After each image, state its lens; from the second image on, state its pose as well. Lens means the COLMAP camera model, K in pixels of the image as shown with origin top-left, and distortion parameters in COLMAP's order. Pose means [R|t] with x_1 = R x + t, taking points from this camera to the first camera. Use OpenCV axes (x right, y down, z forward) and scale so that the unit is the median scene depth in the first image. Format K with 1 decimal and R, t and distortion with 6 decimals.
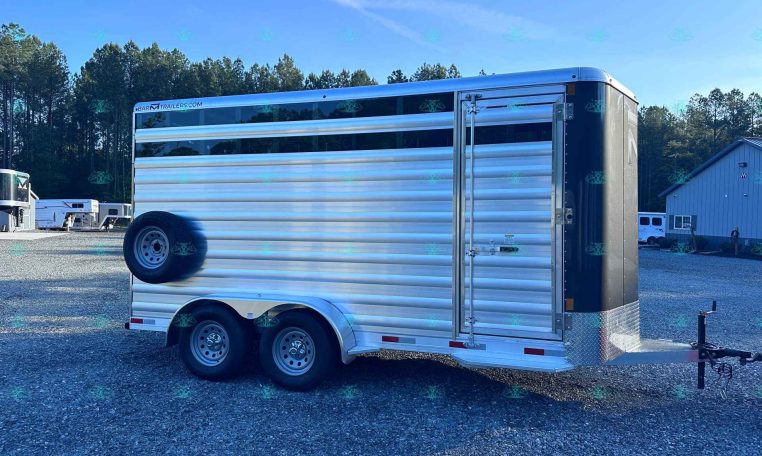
lens RADIAL K [[547.3, 0, 376.5], [0, 547.3, 224.0], [0, 0, 1]] dist [0.043721, -0.058192]
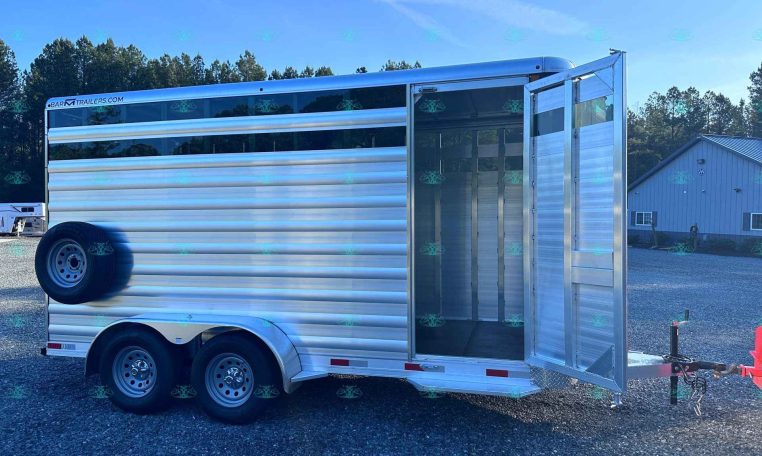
lens RADIAL K [[545.3, 0, 381.0], [0, 545.3, 228.0], [0, 0, 1]] dist [0.006583, -0.005386]
pose [[0.997971, -0.015307, 0.061807, 0.036864], [0.014618, 0.999826, 0.011598, -0.016056], [-0.061973, -0.010671, 0.998021, 0.100002]]
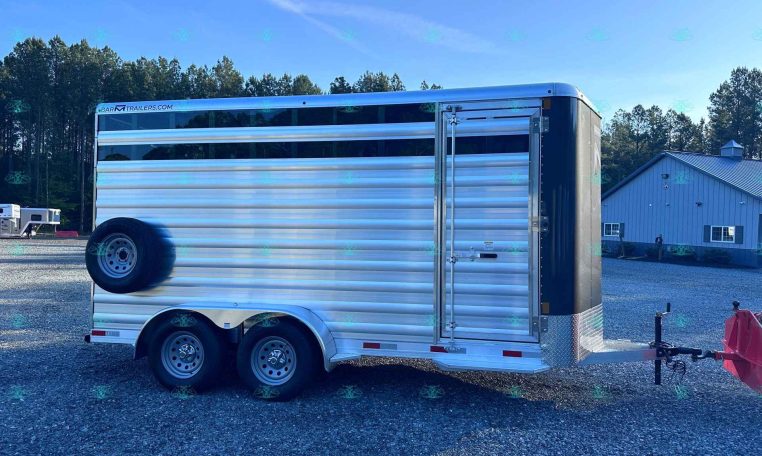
lens RADIAL K [[549.7, 0, 379.4], [0, 549.7, 224.7], [0, 0, 1]] dist [0.033832, -0.041982]
pose [[0.992436, 0.002226, 0.122743, -0.074757], [-0.000891, 0.999940, -0.010932, -0.000735], [-0.122760, 0.010740, 0.992378, -0.005697]]
